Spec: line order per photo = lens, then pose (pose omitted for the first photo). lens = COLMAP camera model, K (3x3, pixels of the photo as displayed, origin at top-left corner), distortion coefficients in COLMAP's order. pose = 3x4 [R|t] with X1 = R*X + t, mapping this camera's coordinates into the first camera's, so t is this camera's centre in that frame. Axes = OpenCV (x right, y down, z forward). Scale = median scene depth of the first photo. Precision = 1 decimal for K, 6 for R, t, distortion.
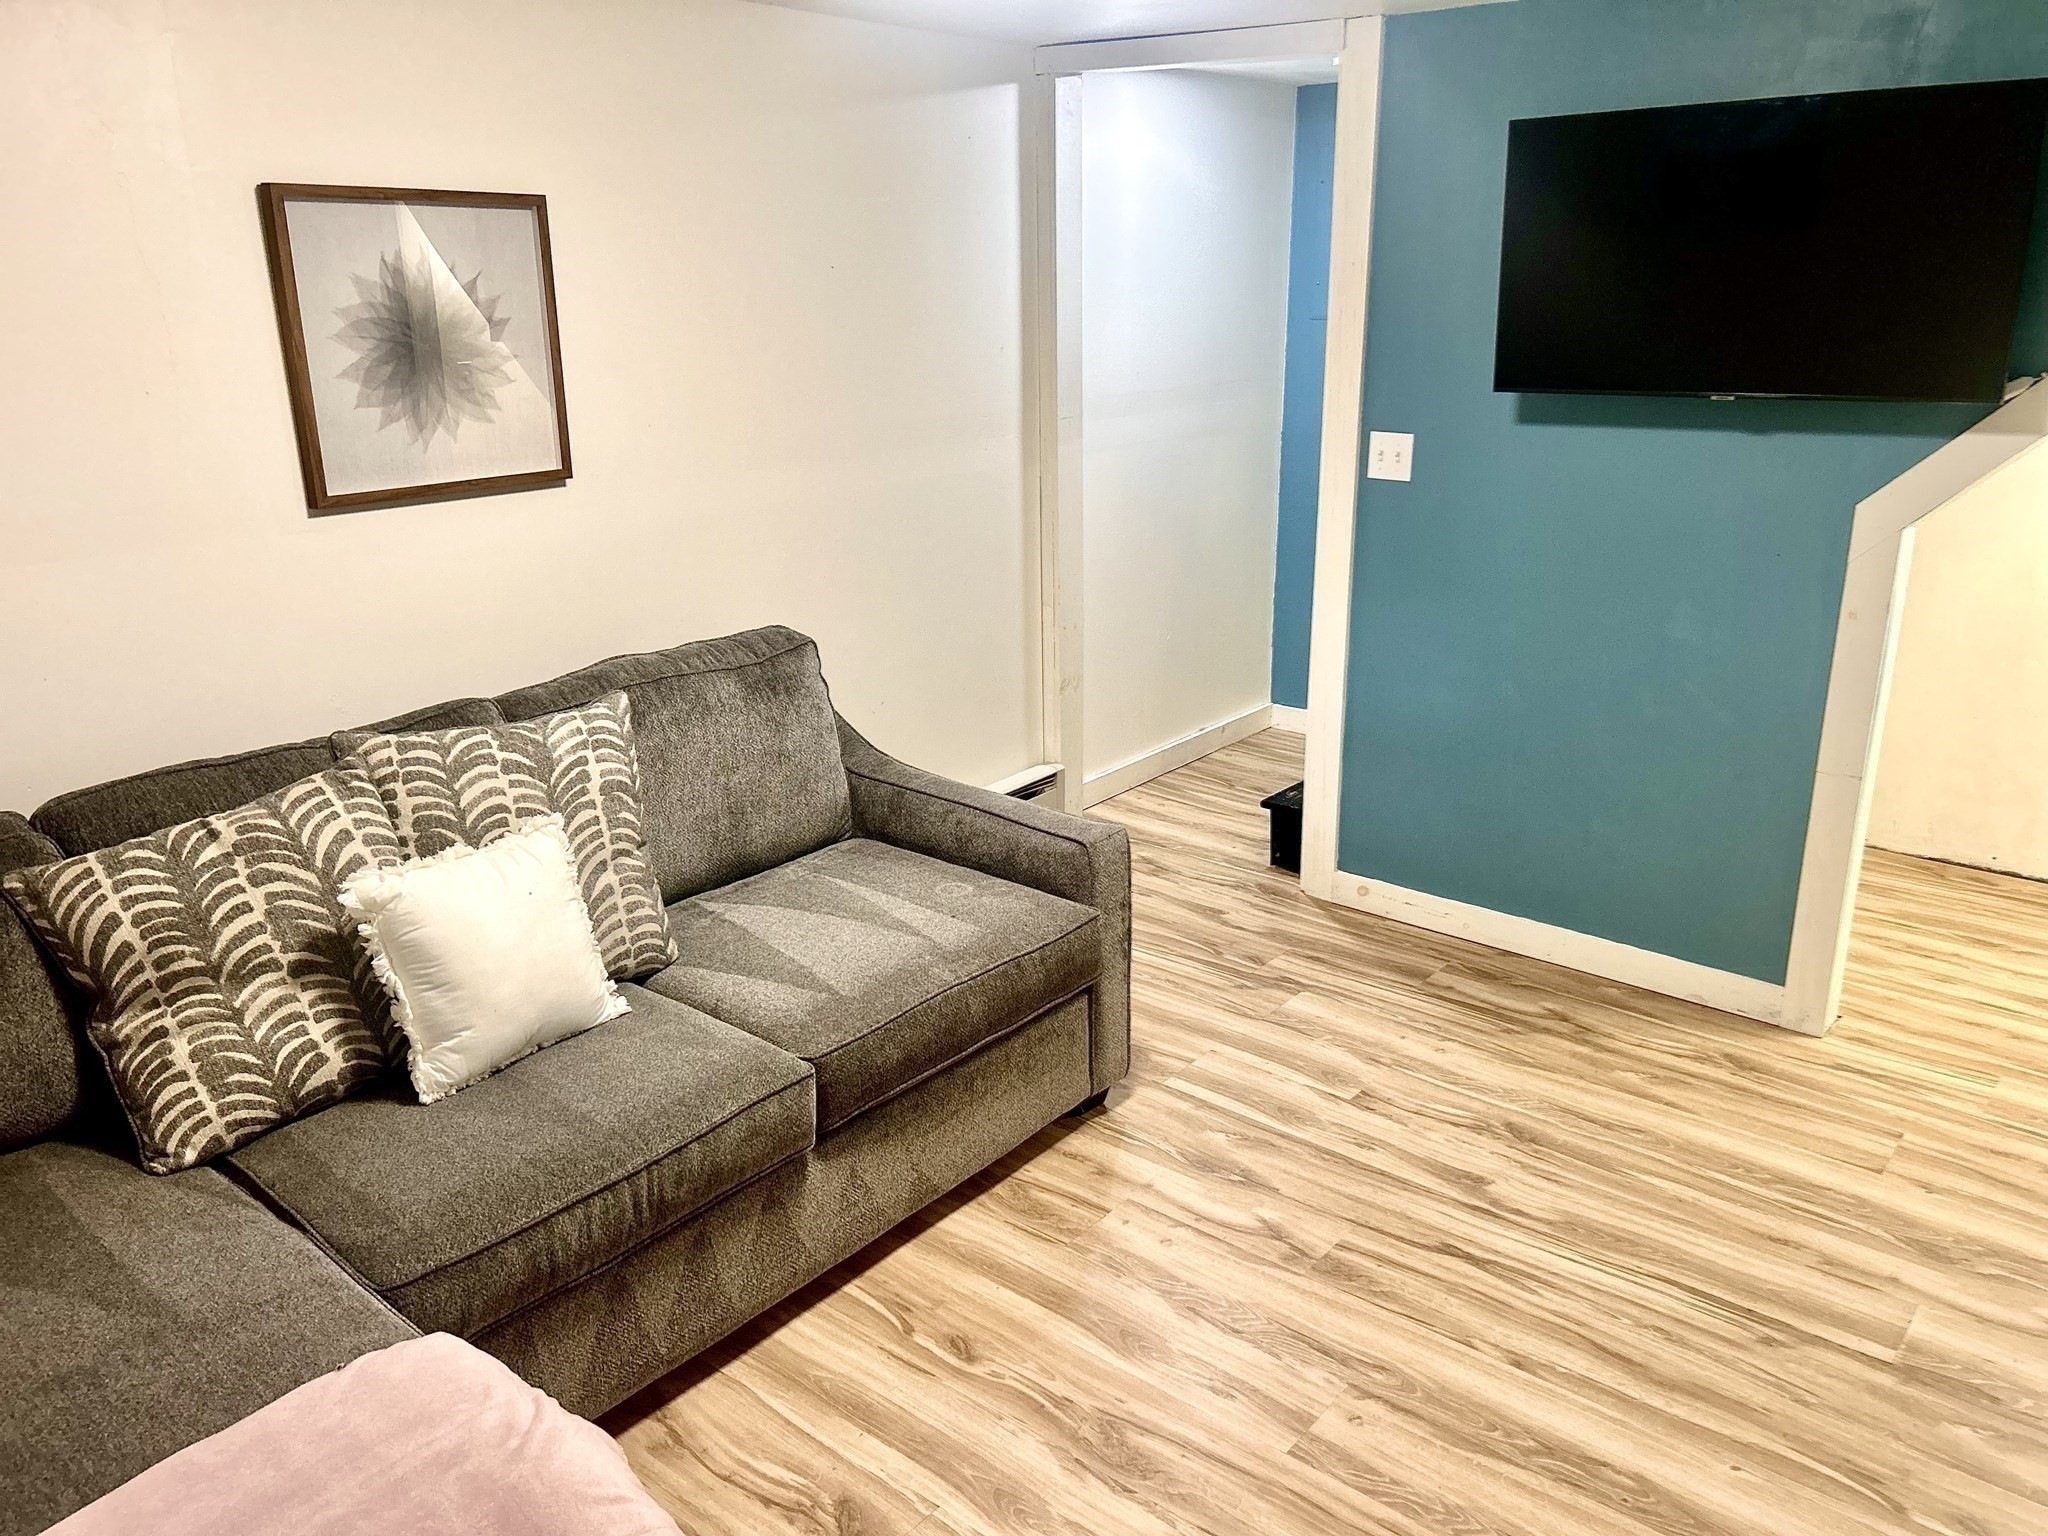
lens RADIAL K [[1544.4, 0, 1018.9], [0, 1544.4, 768.8], [0, 0, 1]] dist [0.007838, 0.001760]
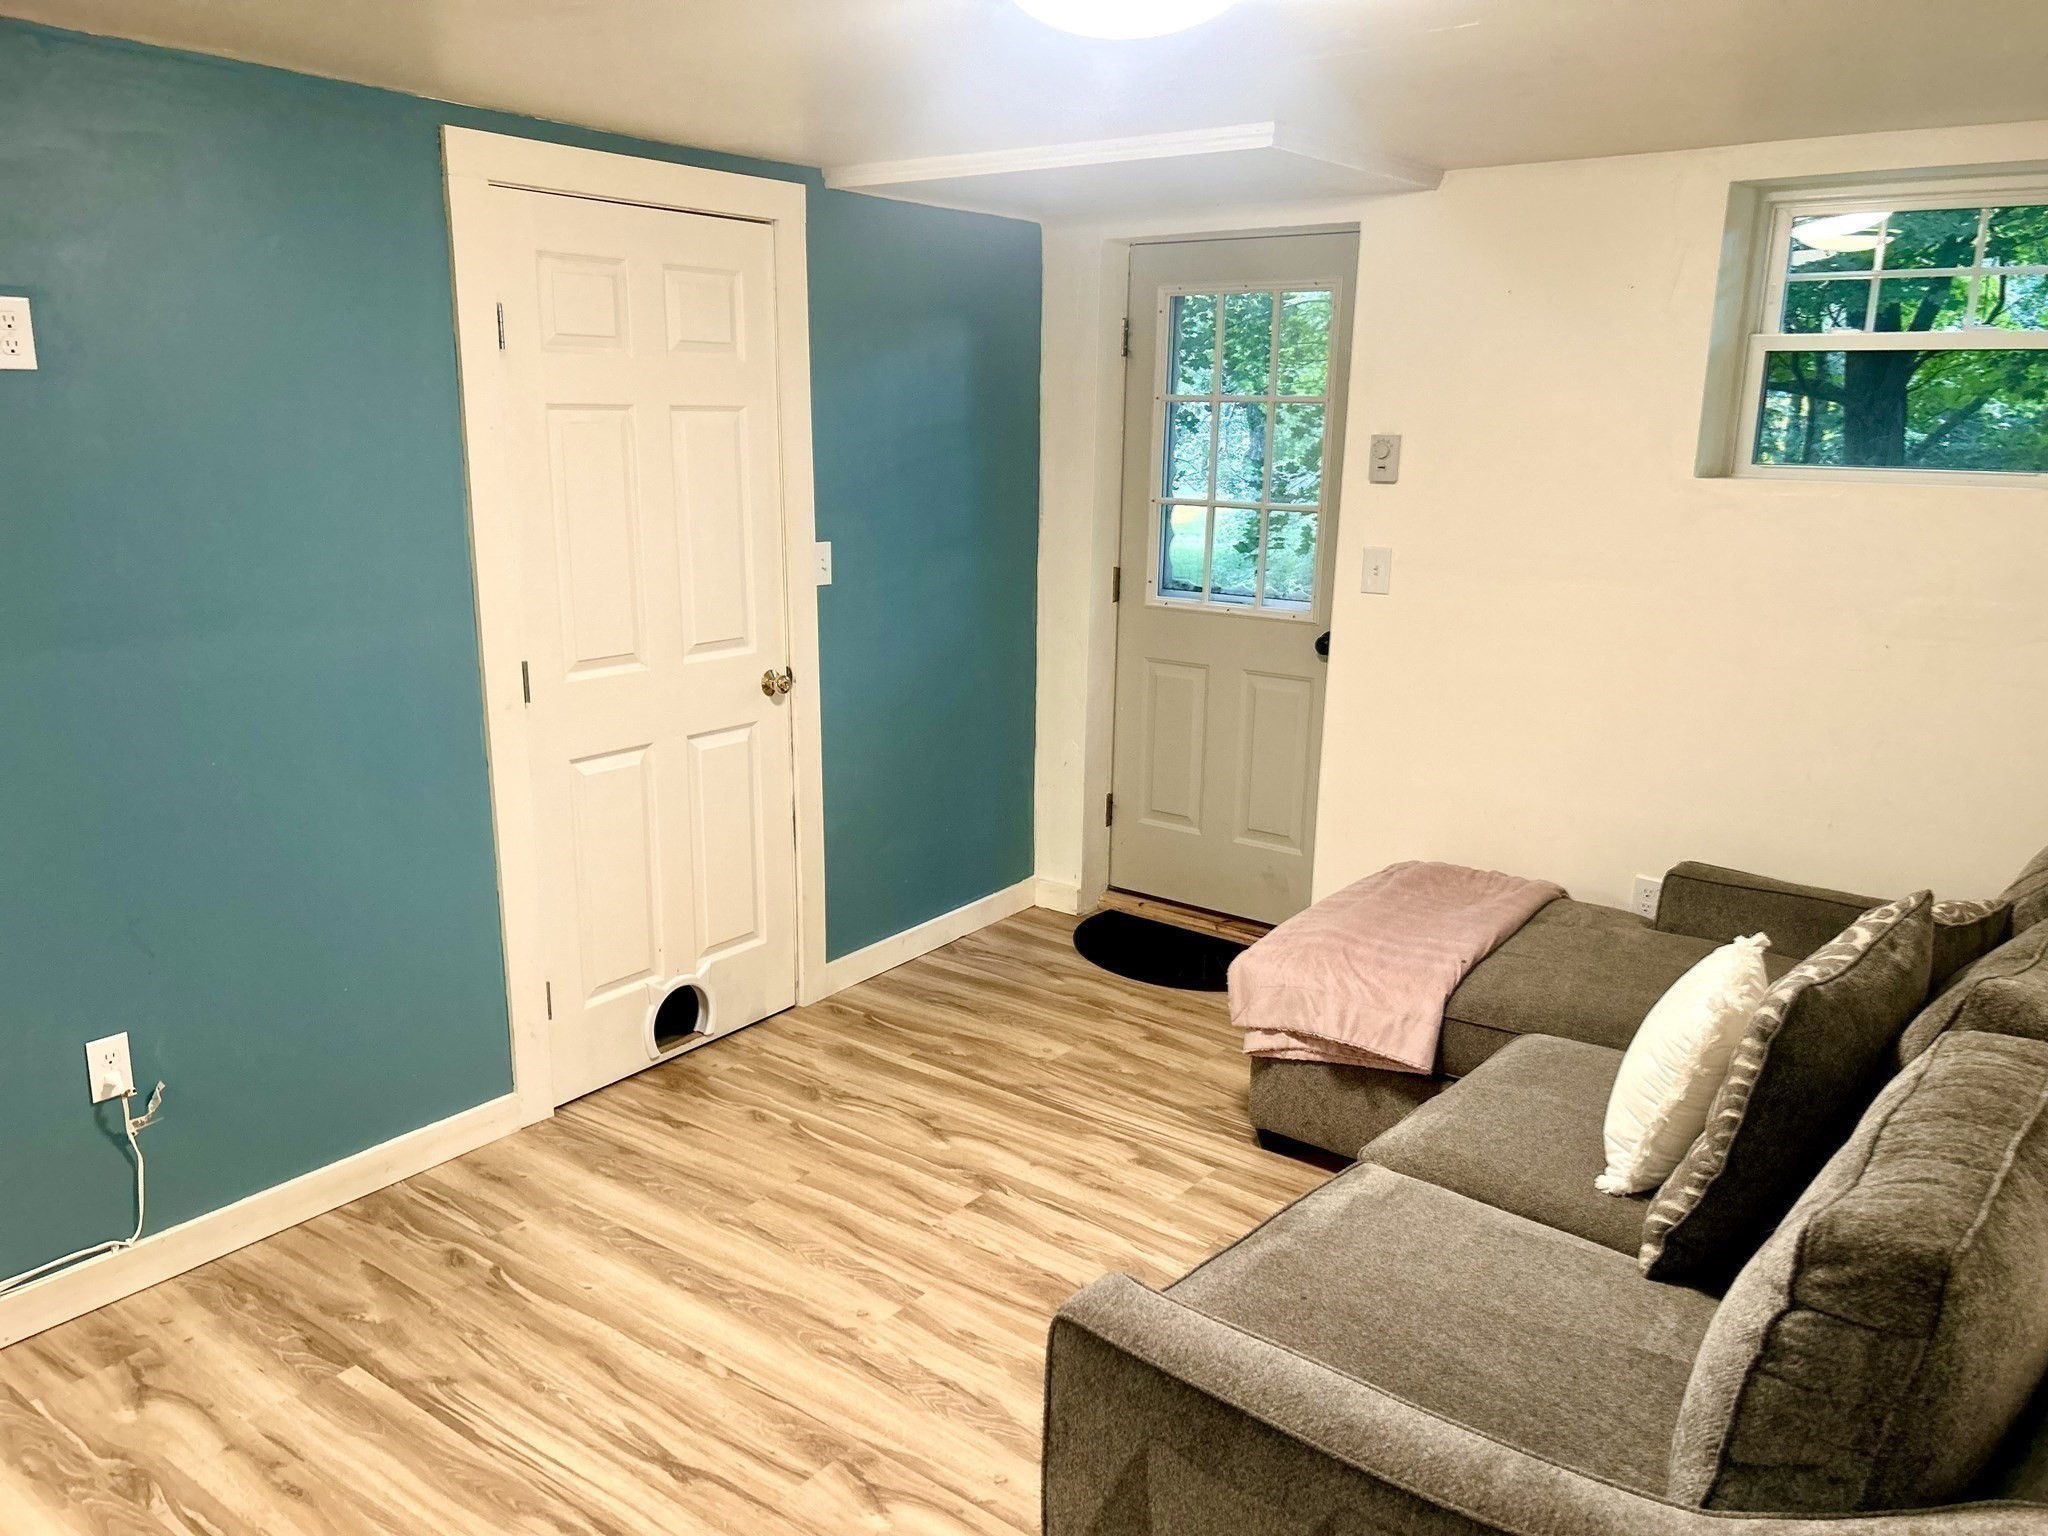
lens RADIAL K [[1544.4, 0, 1021.1], [0, 1544.4, 771.1], [0, 0, 1]] dist [0.007838, 0.001760]
pose [[-0.999081, 0.004423, -0.042638, 0.127442], [-0.018012, 0.859294, 0.511165, -0.520309], [0.038900, 0.511463, -0.858424, 1.648230]]
